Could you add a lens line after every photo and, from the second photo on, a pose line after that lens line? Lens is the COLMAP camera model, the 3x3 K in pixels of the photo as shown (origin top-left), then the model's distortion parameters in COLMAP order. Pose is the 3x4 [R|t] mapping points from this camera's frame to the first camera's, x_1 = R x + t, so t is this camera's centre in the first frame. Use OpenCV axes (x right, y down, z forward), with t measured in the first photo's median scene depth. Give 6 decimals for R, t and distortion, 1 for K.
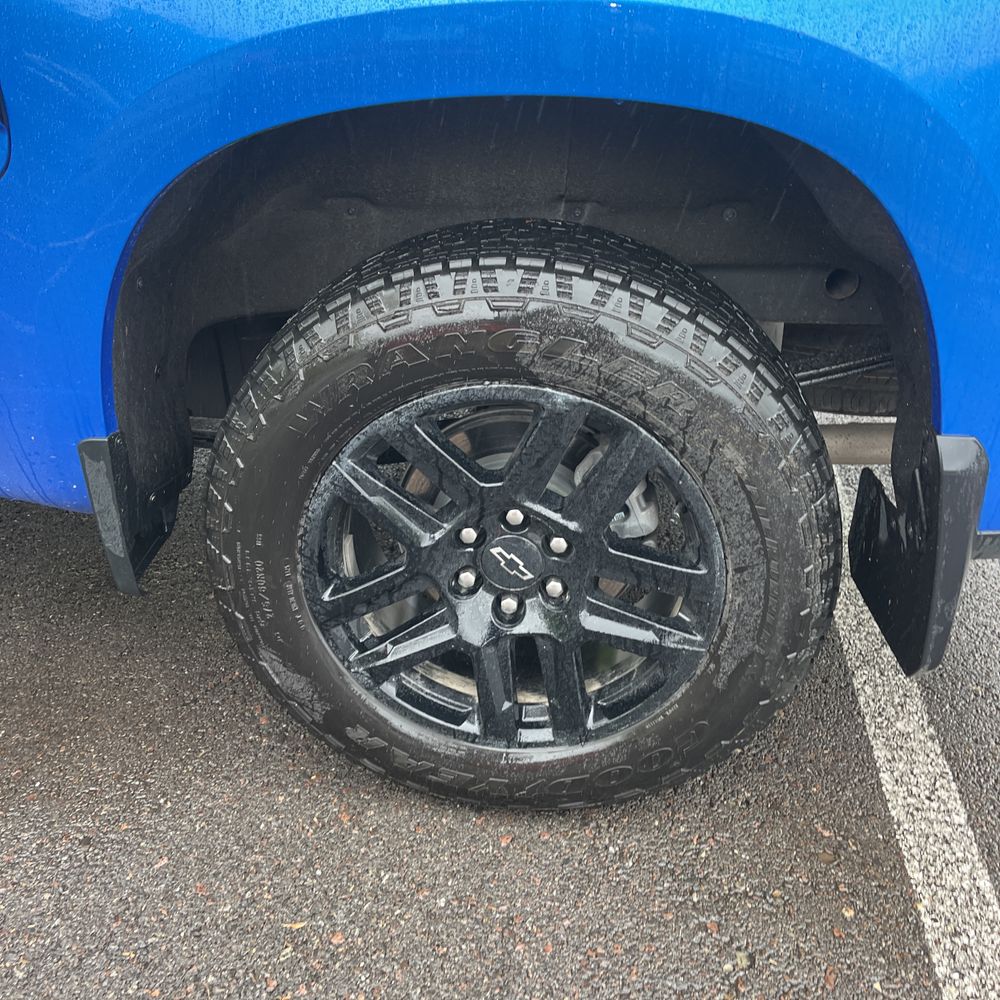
lens RADIAL K [[1009.9, 0, 505.0], [0, 1009.9, 493.7], [0, 0, 1]] dist [0.033624, 0.000000]
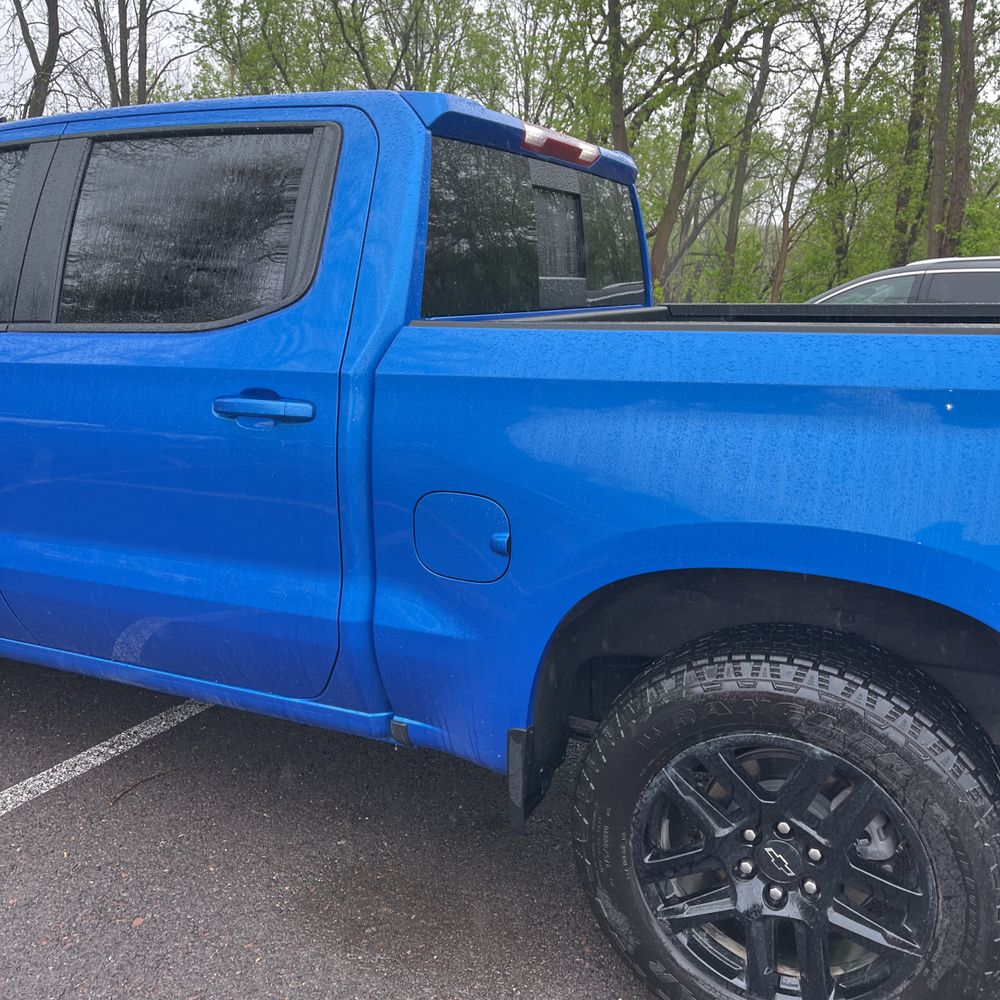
lens RADIAL K [[1009.9, 0, 484.6], [0, 1009.9, 499.1], [0, 0, 1]] dist [0.033624, 0.000000]
pose [[0.938233, 0.073405, -0.338129, 0.066654], [-0.160171, 0.958367, -0.236385, -0.015223], [0.306700, 0.275943, 0.910928, -0.596495]]
